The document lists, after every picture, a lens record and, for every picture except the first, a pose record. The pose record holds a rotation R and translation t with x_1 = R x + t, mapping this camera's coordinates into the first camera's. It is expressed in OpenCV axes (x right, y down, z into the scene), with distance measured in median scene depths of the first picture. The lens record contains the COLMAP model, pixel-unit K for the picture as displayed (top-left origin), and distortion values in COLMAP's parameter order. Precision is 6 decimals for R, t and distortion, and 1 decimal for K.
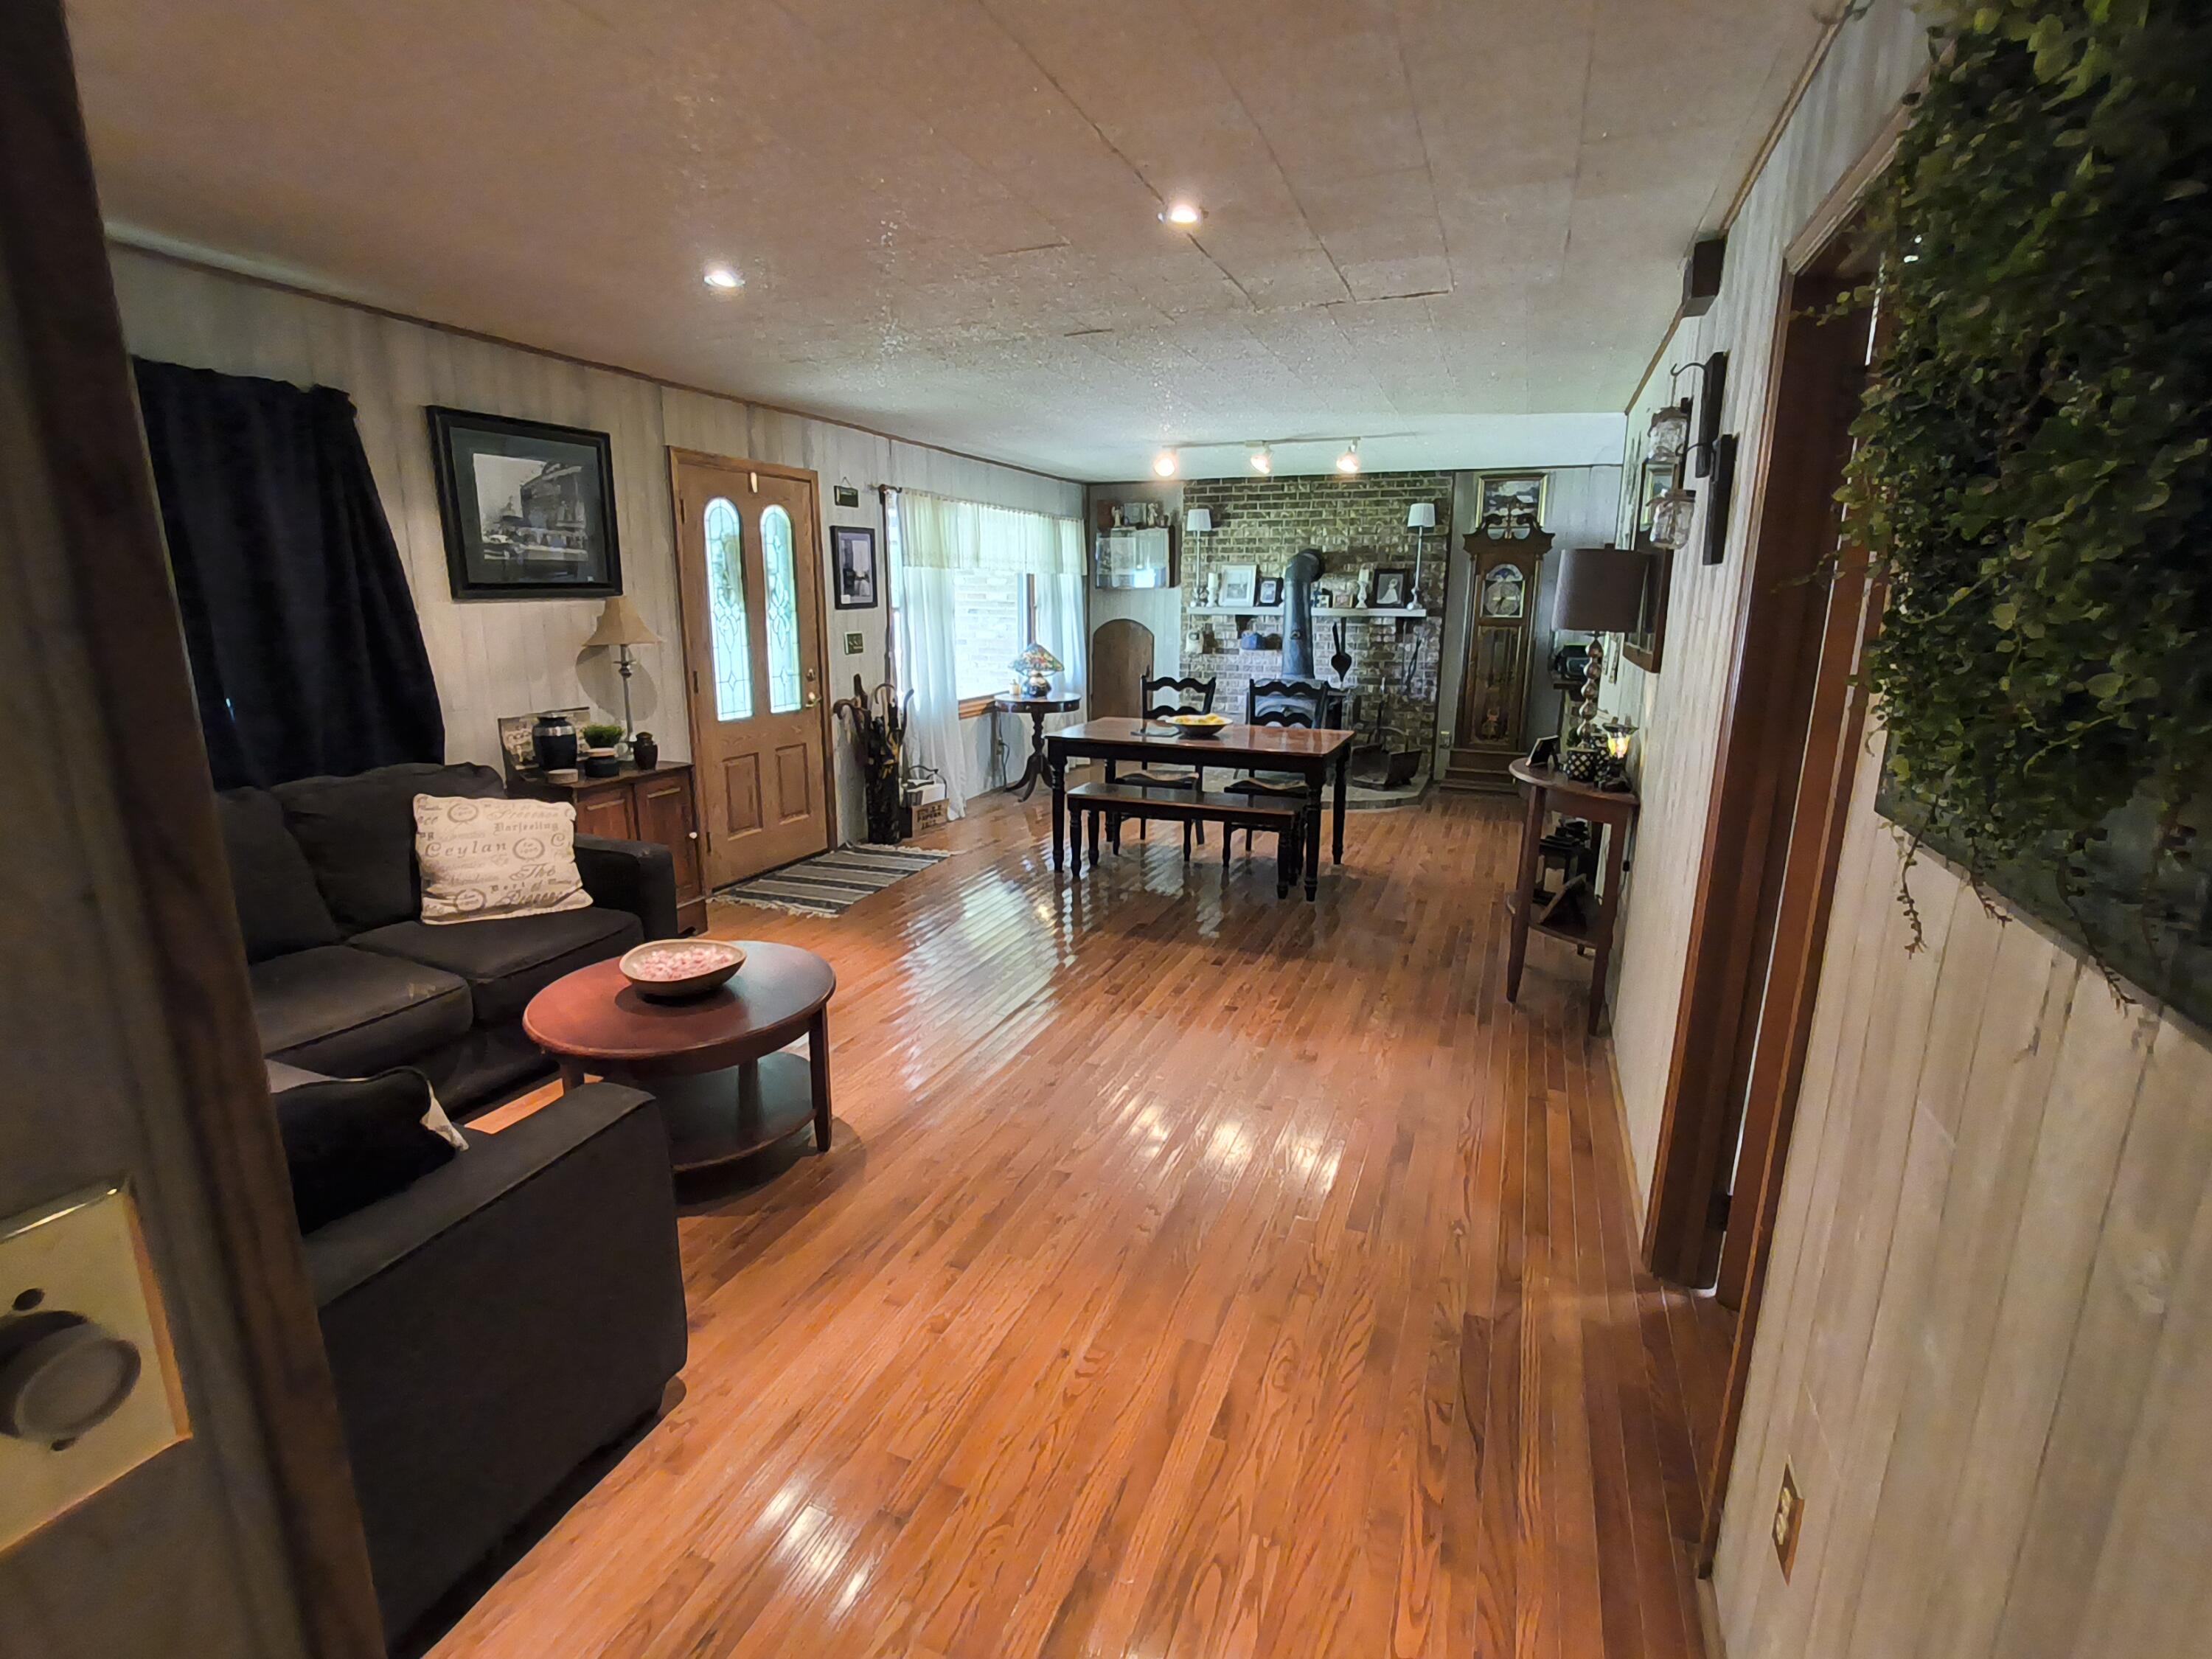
lens RADIAL K [[1011.2, 0, 1111.3], [0, 1011.2, 828.1], [0, 0, 1]] dist [-0.016019, 0.004698]
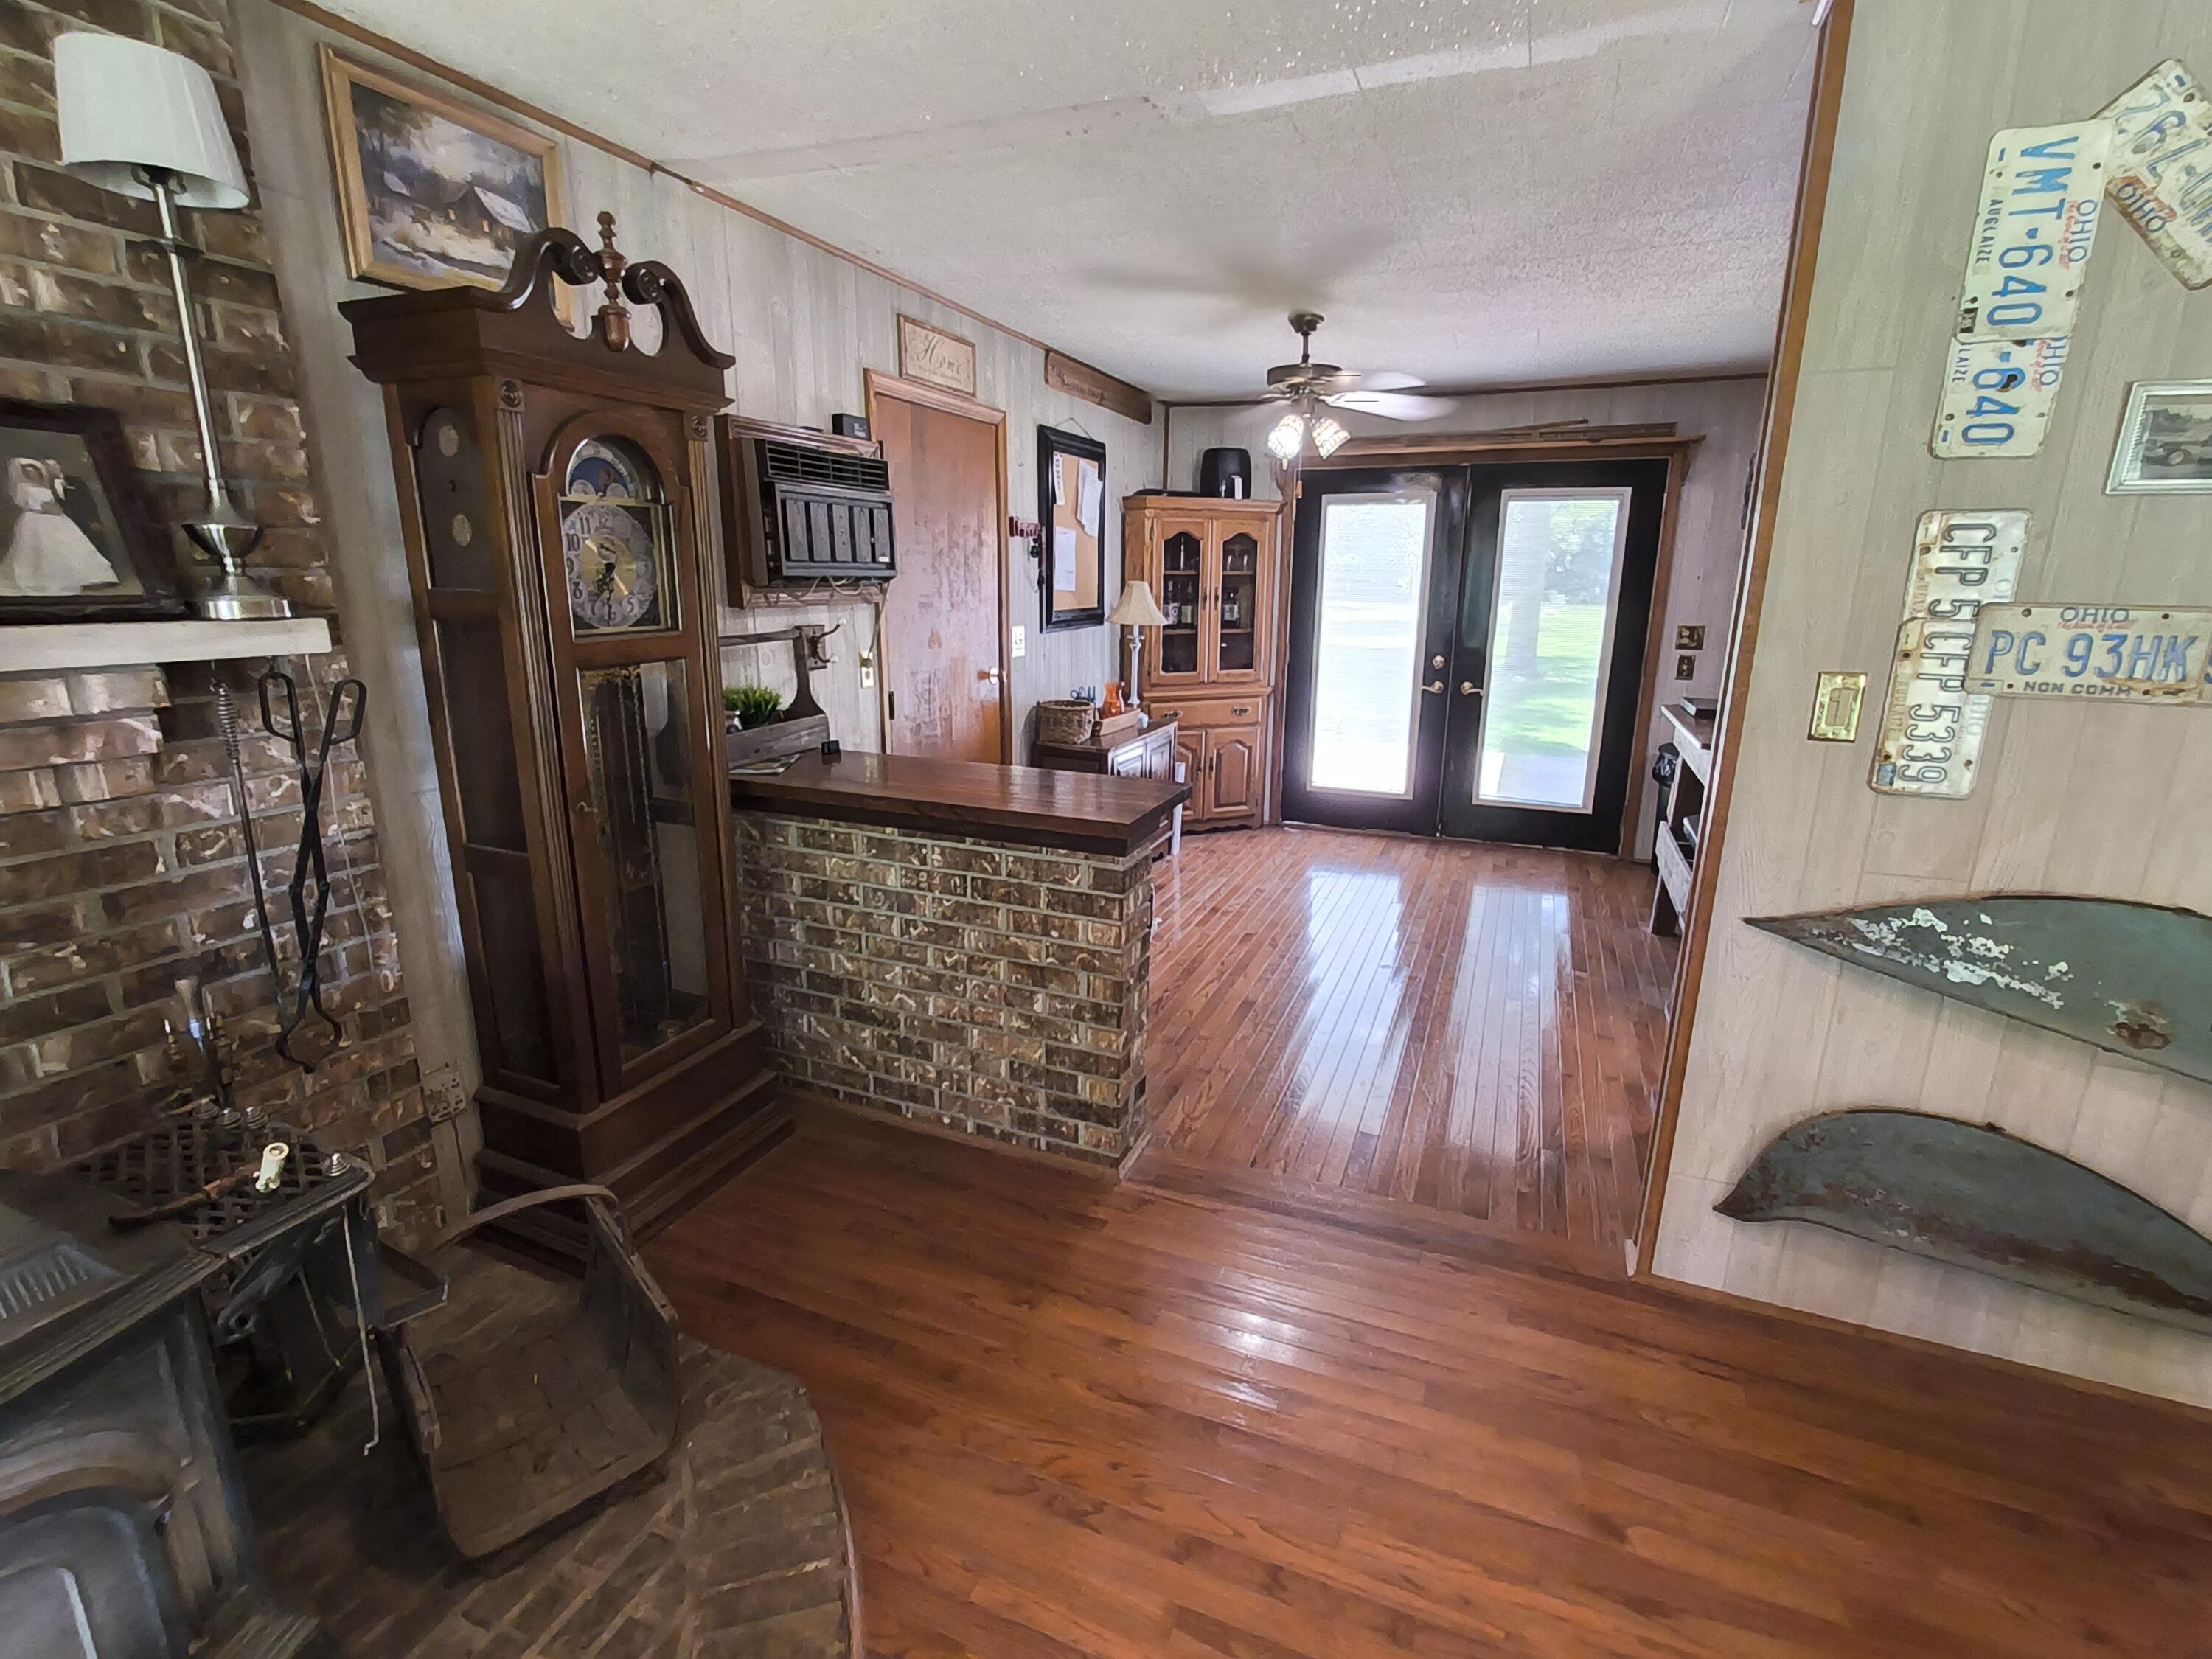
lens RADIAL K [[1011.2, 0, 1111.3], [0, 1011.2, 828.1], [0, 0, 1]] dist [-0.016019, 0.004698]
pose [[0.017433, -0.251369, 0.967734, 0.090866], [0.214100, 0.946369, 0.241963, -0.180467], [-0.976656, 0.202974, 0.070316, 0.786078]]
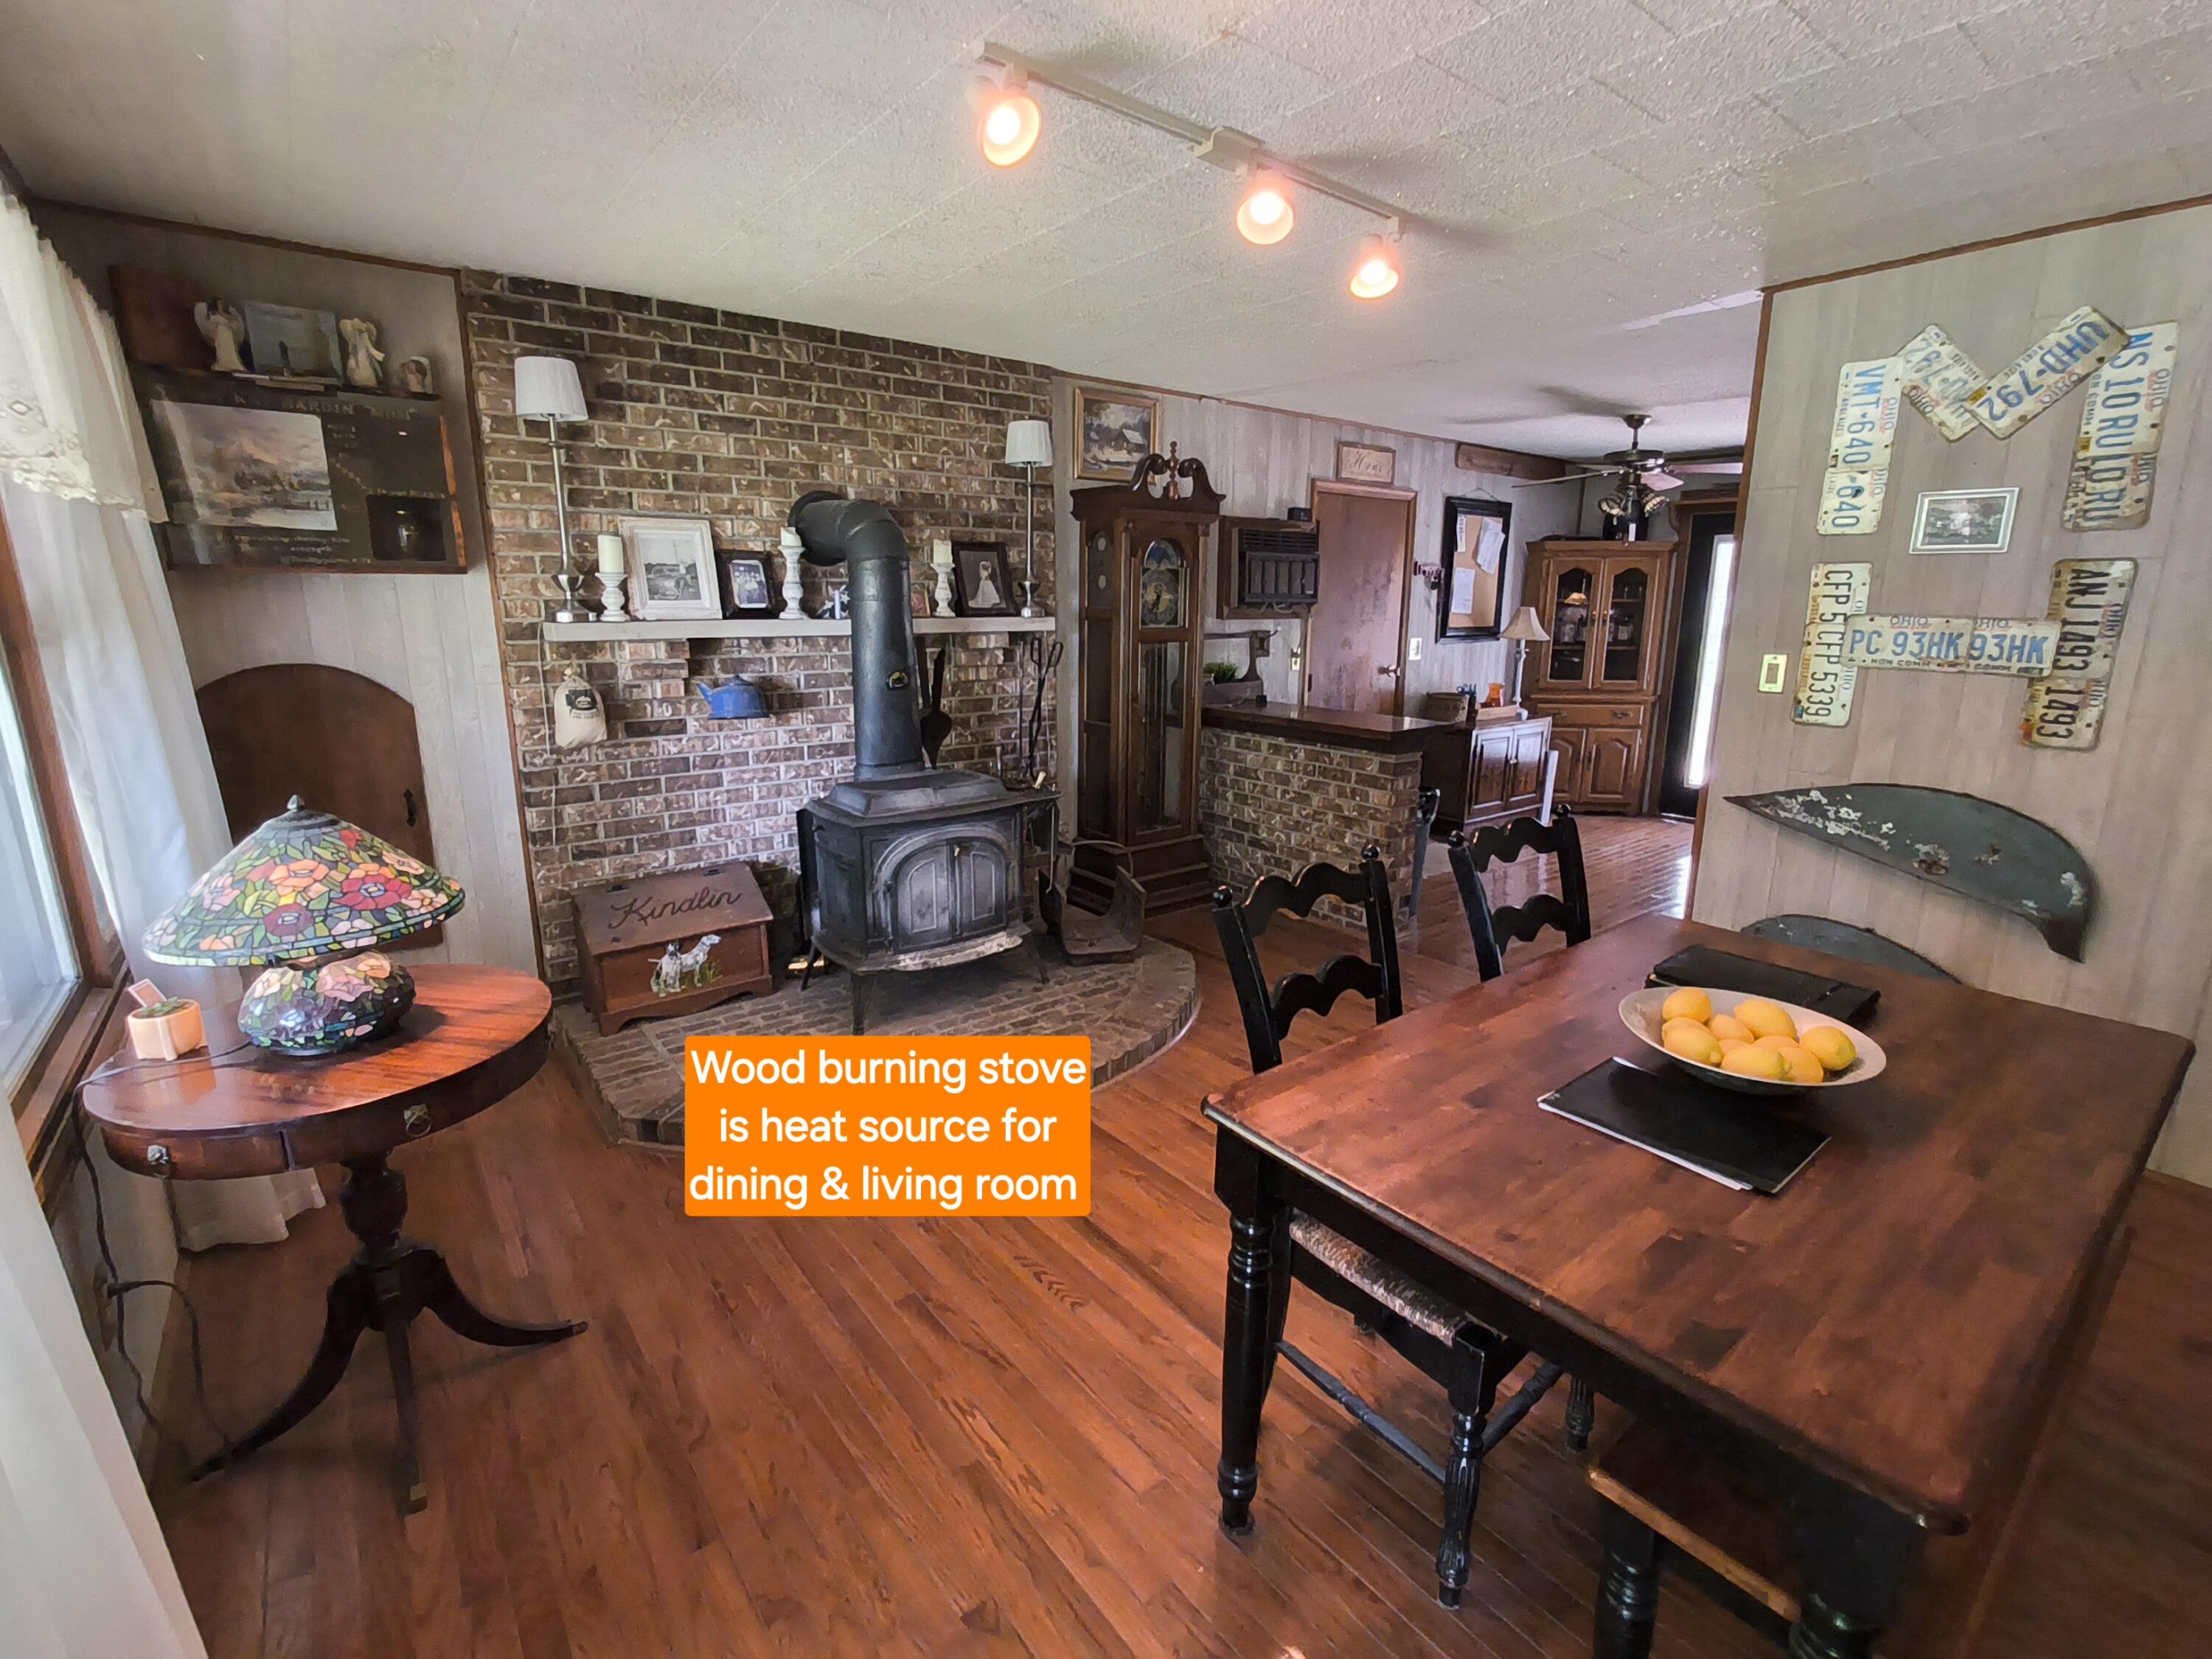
lens RADIAL K [[1011.2, 0, 1111.3], [0, 1011.2, 828.1], [0, 0, 1]] dist [-0.016019, 0.004698]
pose [[0.497975, -0.196178, 0.844710, -0.154963], [0.191580, 0.974895, 0.113472, -0.152869], [-0.845765, 0.105324, 0.523057, 0.659418]]
